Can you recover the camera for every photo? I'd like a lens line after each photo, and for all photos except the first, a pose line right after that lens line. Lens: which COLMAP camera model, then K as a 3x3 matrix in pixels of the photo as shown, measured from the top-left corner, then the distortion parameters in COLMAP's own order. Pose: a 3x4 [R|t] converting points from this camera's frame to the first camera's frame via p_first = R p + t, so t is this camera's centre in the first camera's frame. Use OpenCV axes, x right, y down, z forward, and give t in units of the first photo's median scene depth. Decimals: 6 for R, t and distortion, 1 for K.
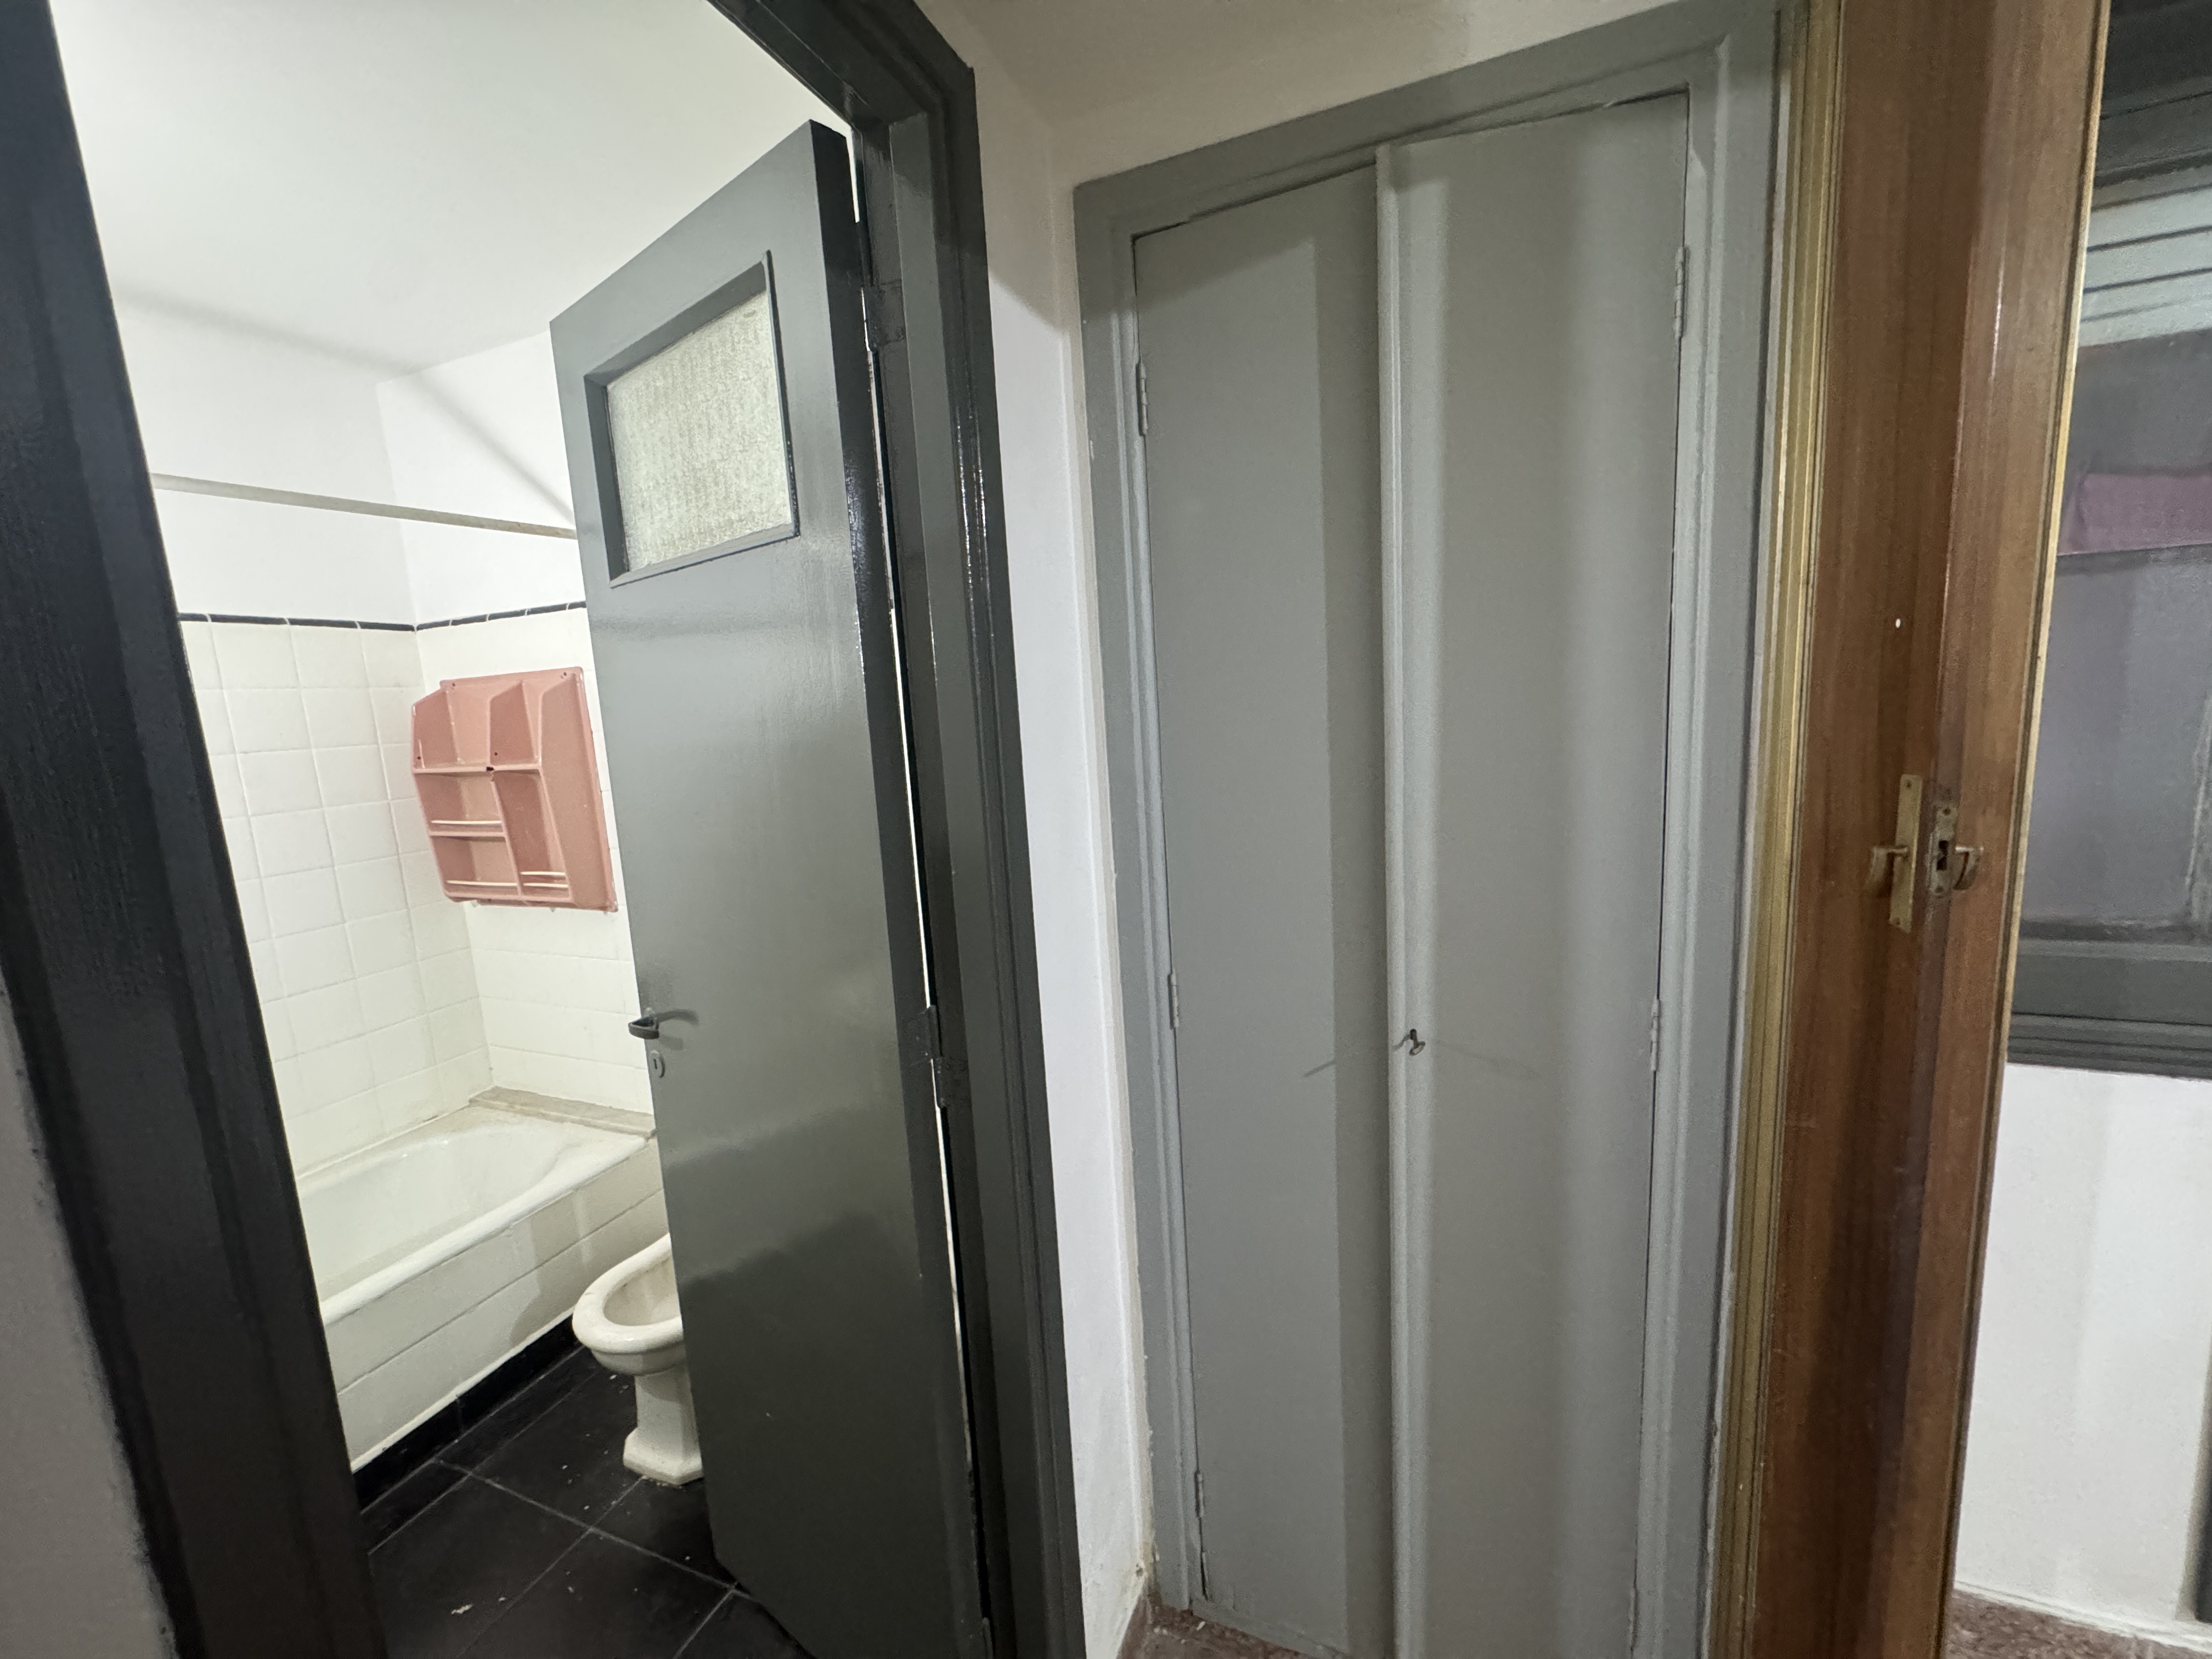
lens RADIAL K [[880.2, 0, 1099.7], [0, 880.2, 823.7], [0, 0, 1]] dist [-0.003710, 0.000441]
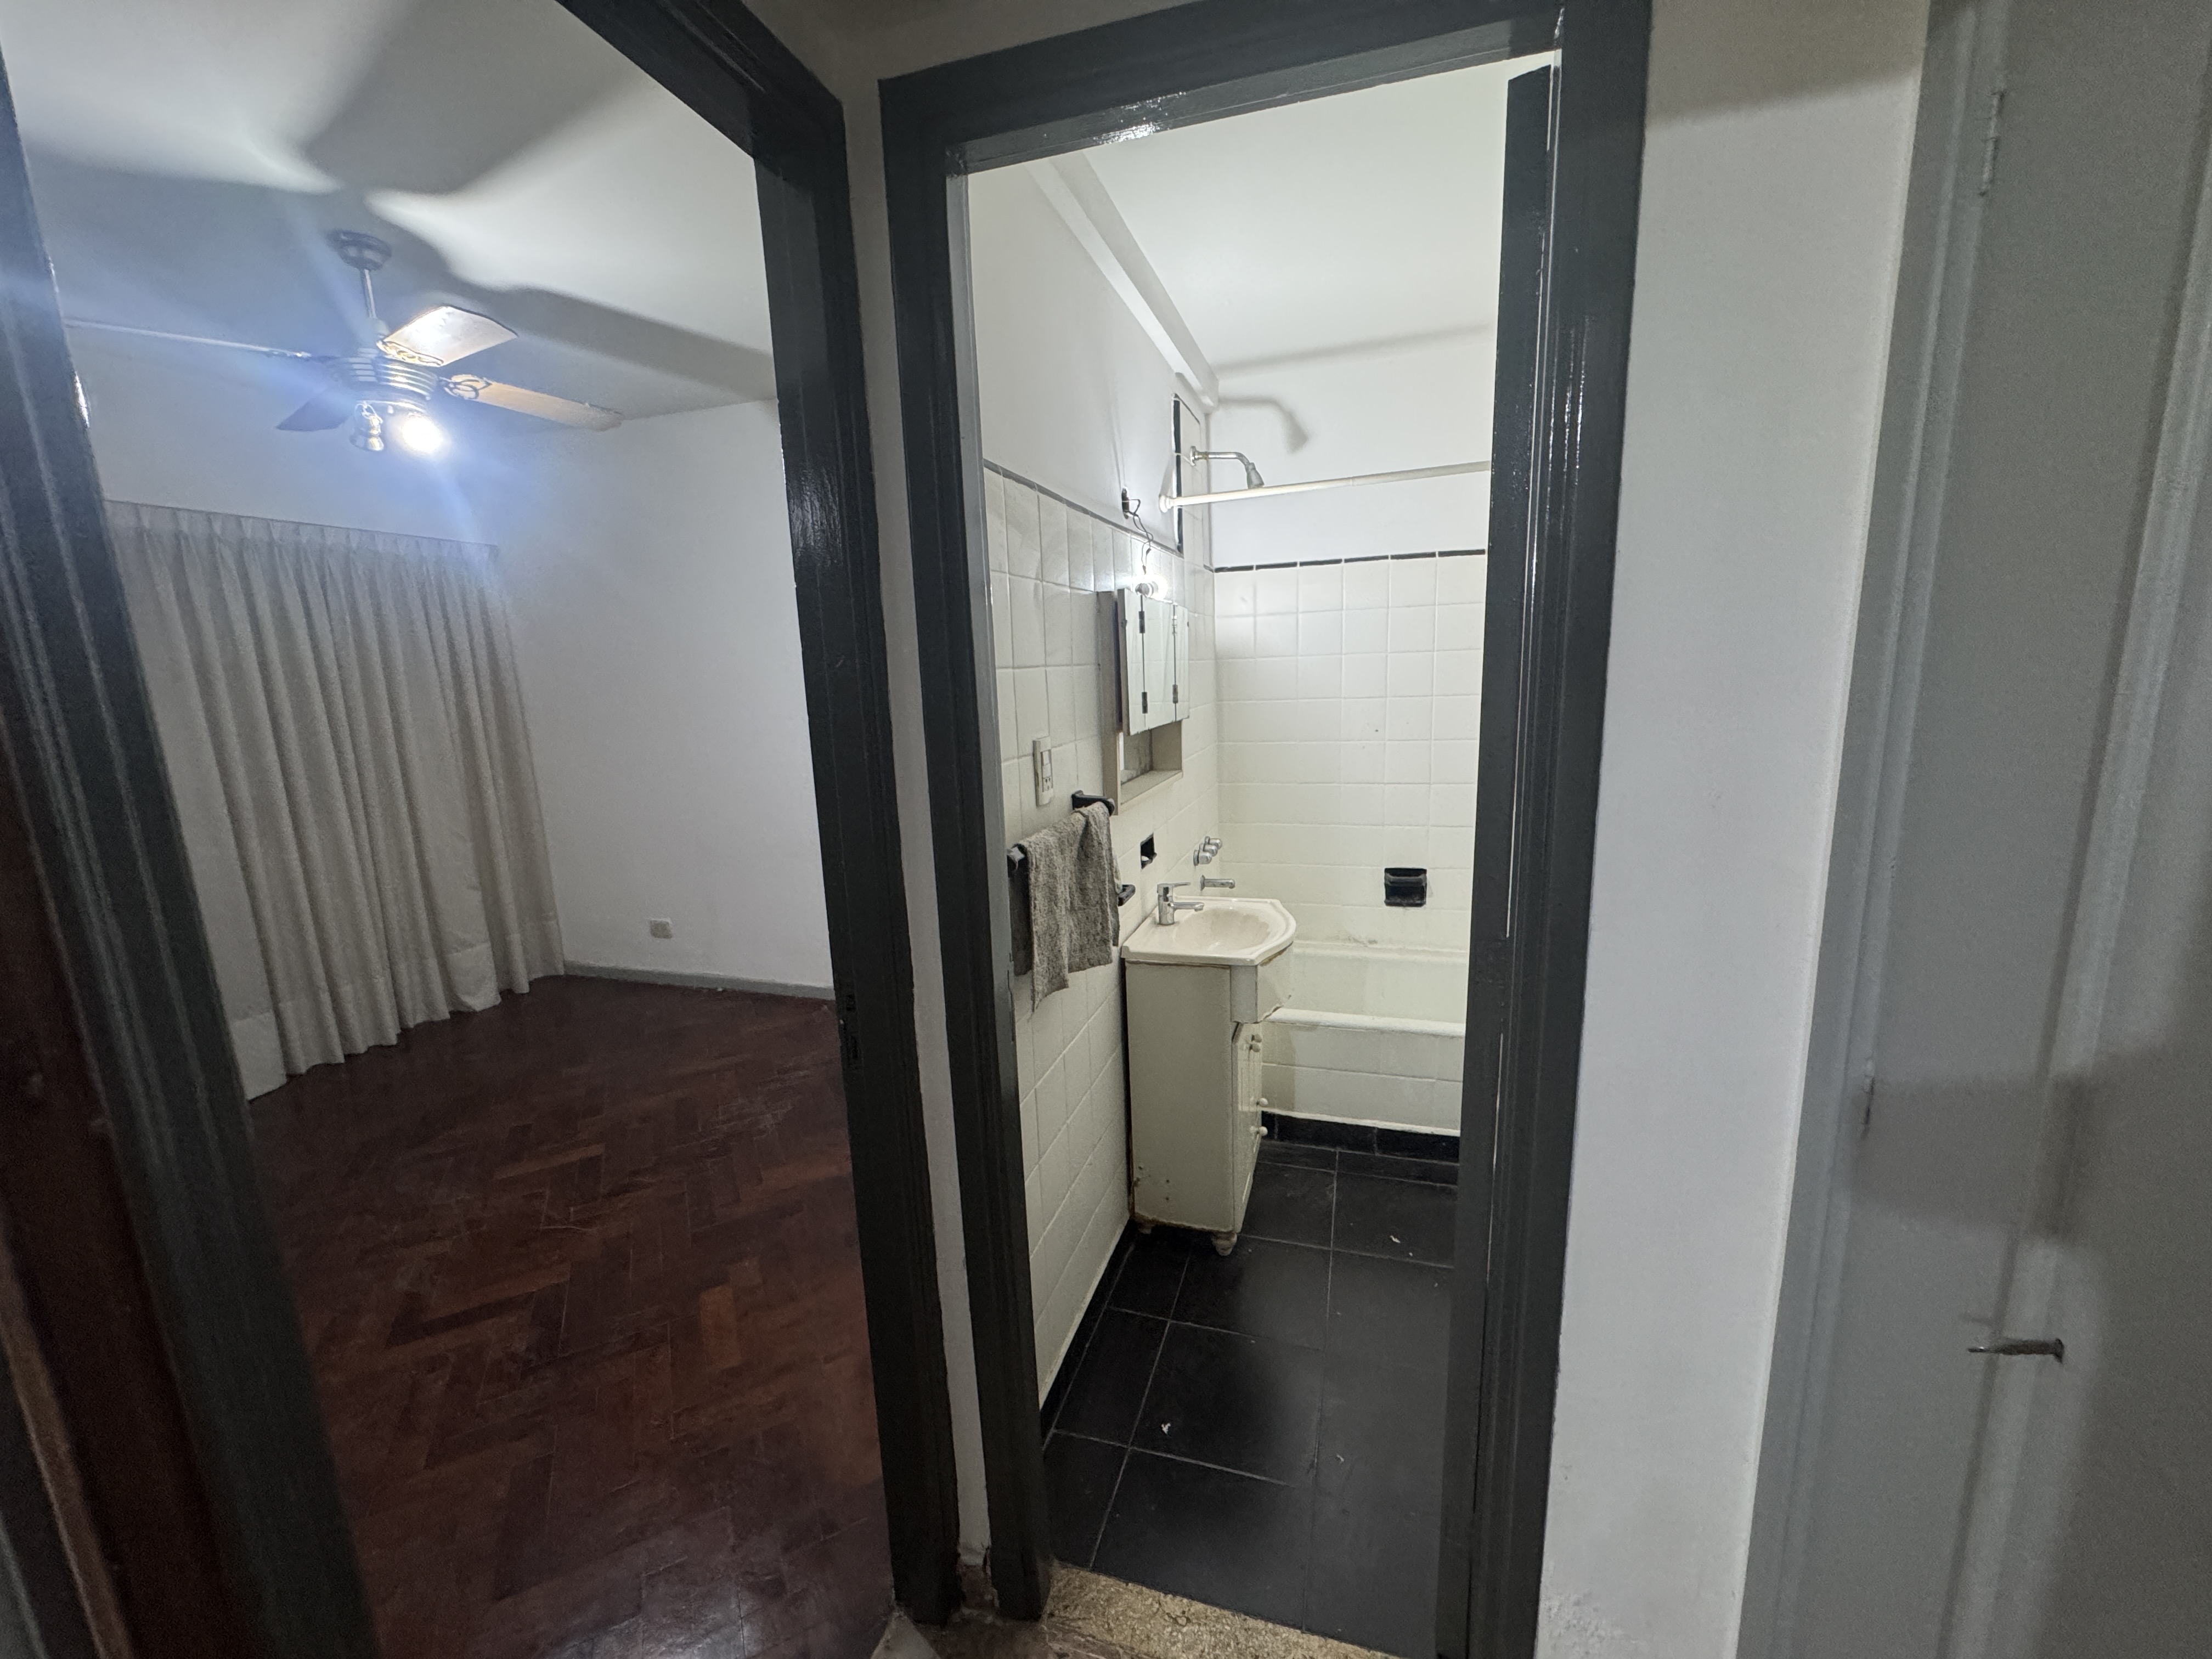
lens RADIAL K [[880.2, 0, 1103.9], [0, 880.2, 829.1], [0, 0, 1]] dist [-0.003710, 0.000441]
pose [[0.087997, 0.240066, -0.966760, 0.323992], [-0.110861, 0.966856, 0.229998, -0.039809], [0.989932, 0.086937, 0.111694, 0.180120]]
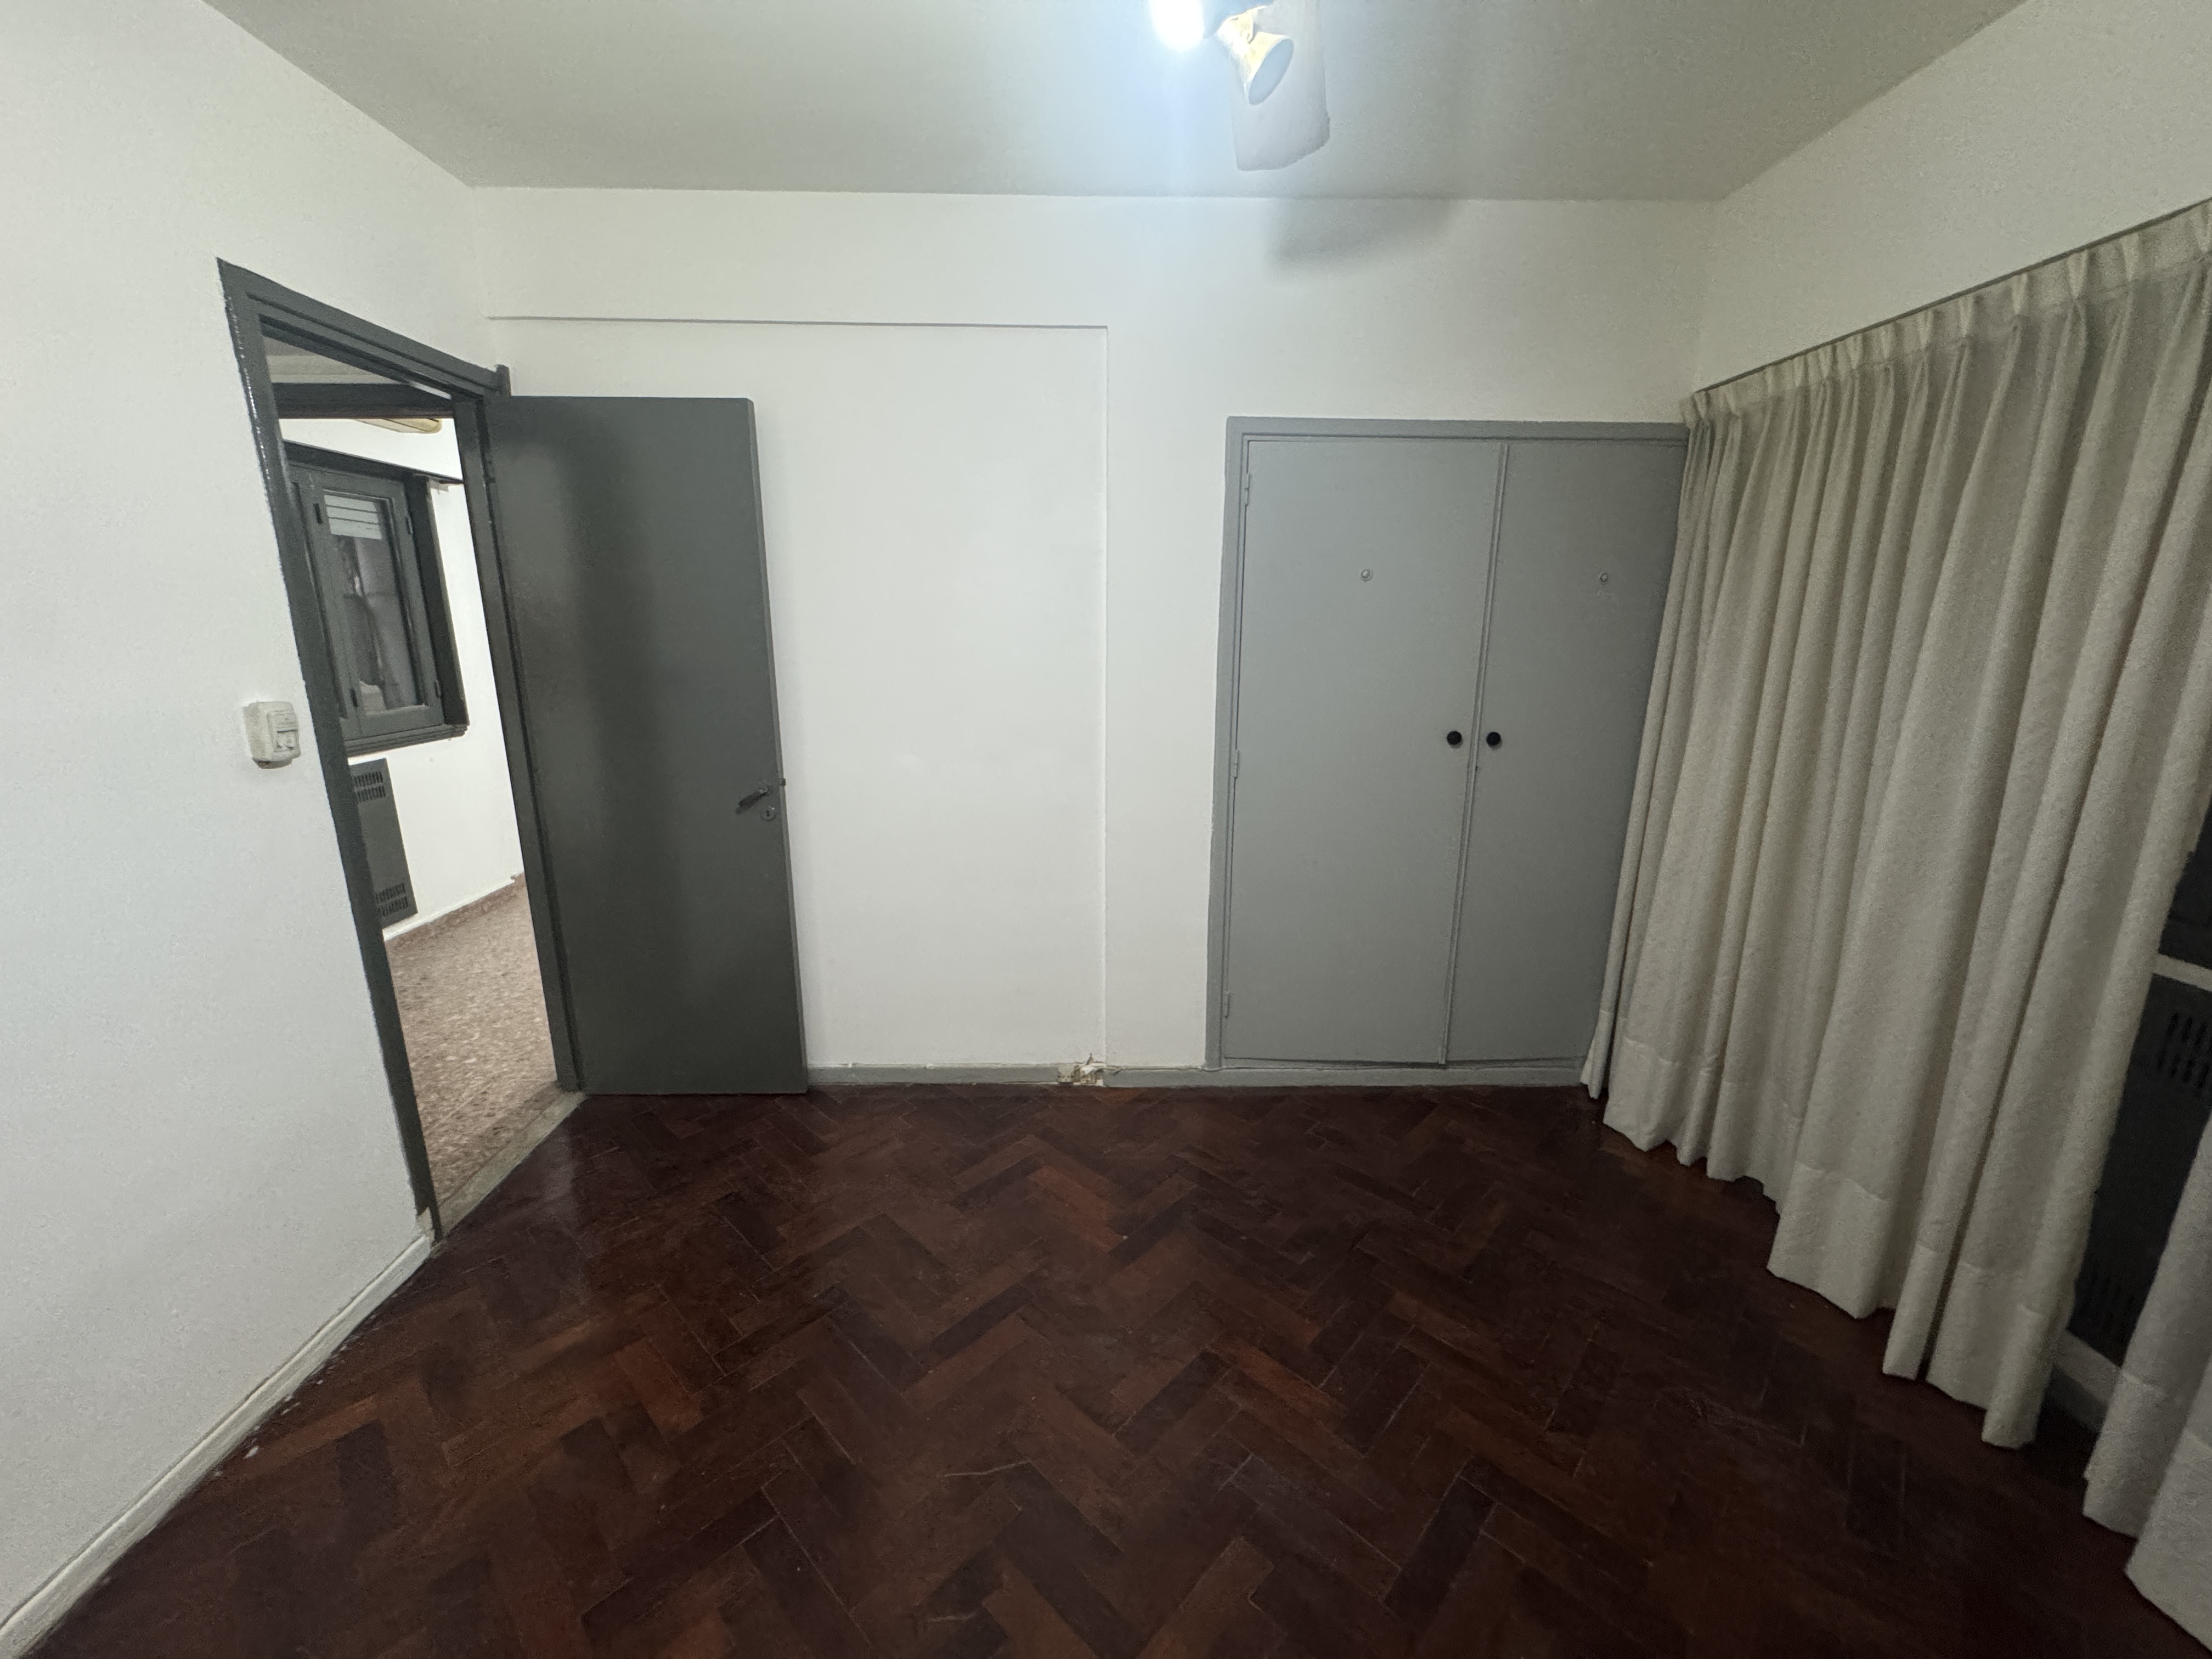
lens RADIAL K [[880.2, 0, 1103.7], [0, 880.2, 827.2], [0, 0, 1]] dist [-0.003710, 0.000441]
pose [[-0.401675, -0.153272, 0.902865, -1.193485], [0.154464, 0.960430, 0.231764, 0.101784], [-0.902661, 0.232554, -0.362106, -0.240486]]
